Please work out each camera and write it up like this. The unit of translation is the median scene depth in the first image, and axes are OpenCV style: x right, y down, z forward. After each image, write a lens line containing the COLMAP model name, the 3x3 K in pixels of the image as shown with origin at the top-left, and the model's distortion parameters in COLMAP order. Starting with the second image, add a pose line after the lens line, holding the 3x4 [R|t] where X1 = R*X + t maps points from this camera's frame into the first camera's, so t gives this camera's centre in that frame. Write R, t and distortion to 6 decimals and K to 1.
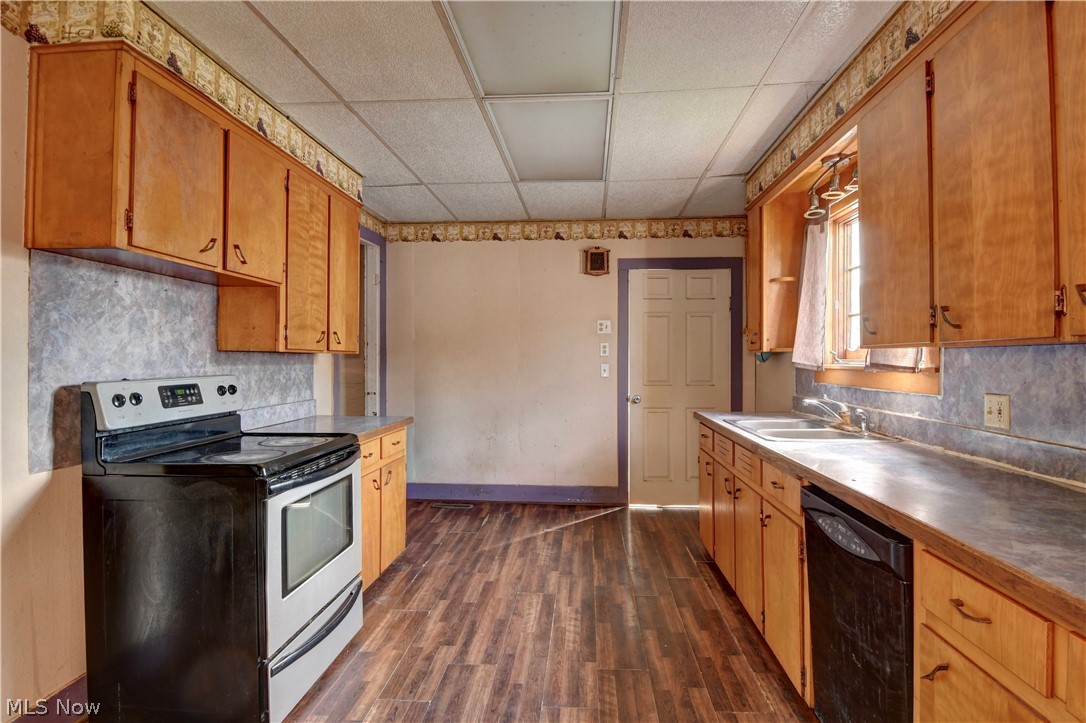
lens RADIAL K [[567.1, 0, 541.0], [0, 567.1, 356.5], [0, 0, 1]] dist [0.000210, -0.005761]
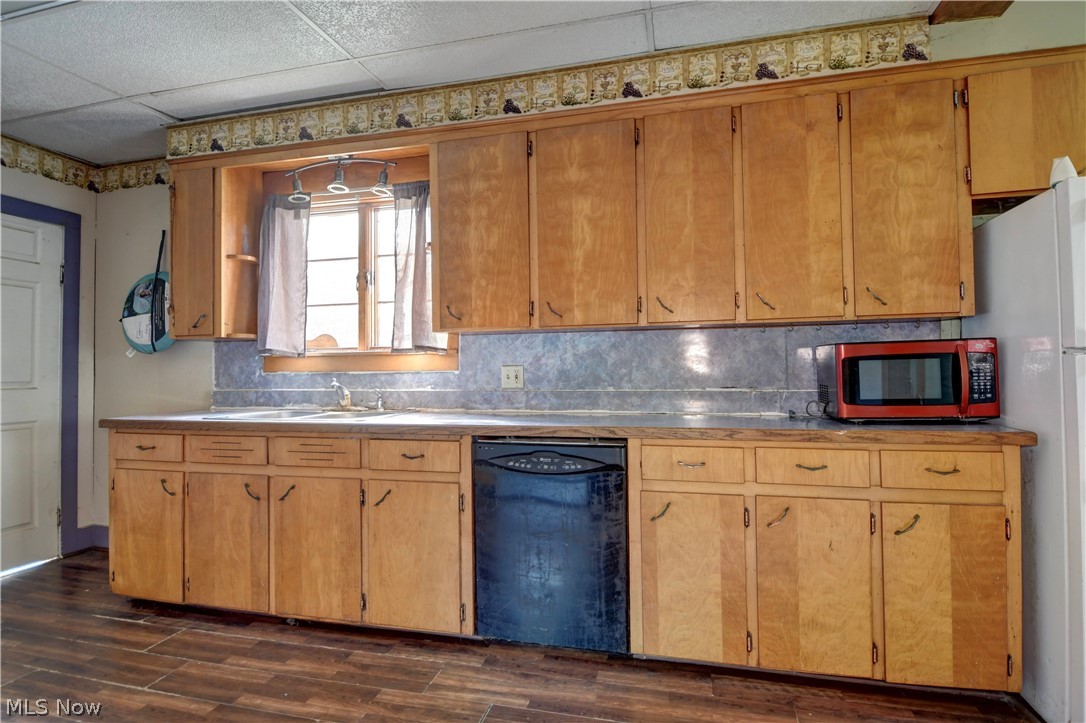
lens RADIAL K [[567.1, 0, 551.8], [0, 567.1, 356.7], [0, 0, 1]] dist [0.000210, -0.005761]
pose [[0.161979, 0.020720, 0.986577, -0.547398], [0.006593, 0.999735, -0.022079, 0.063723], [-0.986772, 0.010080, 0.161799, 0.538633]]
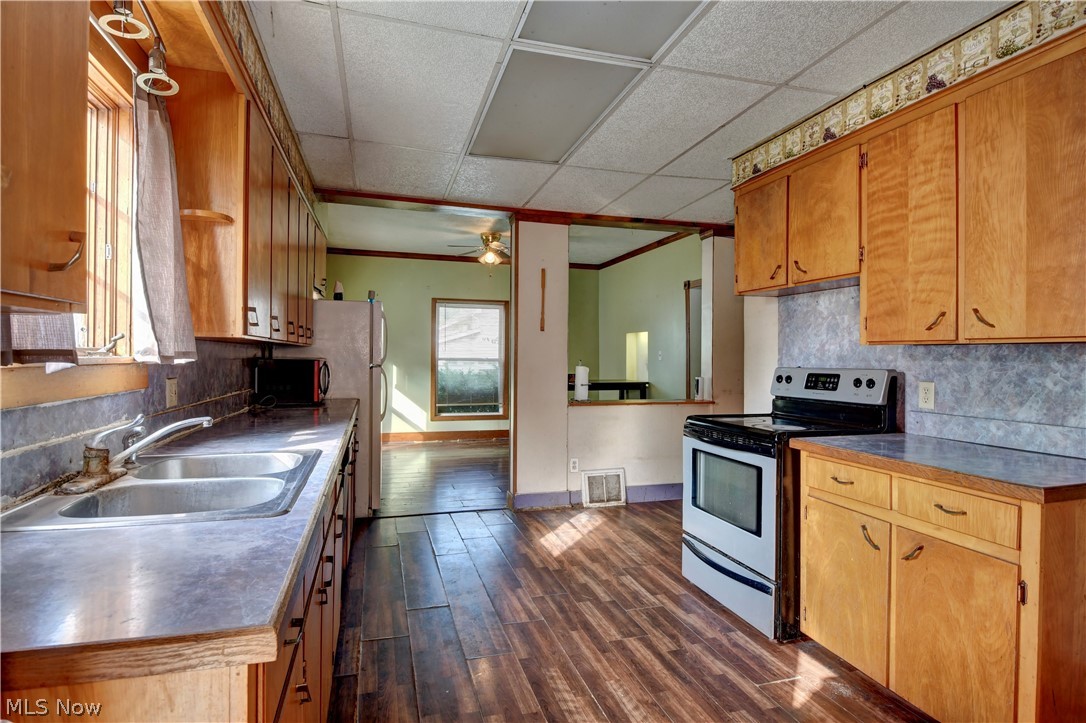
lens RADIAL K [[567.1, 0, 547.2], [0, 567.1, 356.7], [0, 0, 1]] dist [0.000210, -0.005761]
pose [[-0.932114, -0.006190, -0.362113, 0.422476], [-0.005055, 0.999979, -0.004080, 0.020119], [0.362130, -0.001973, -0.932125, 1.994290]]
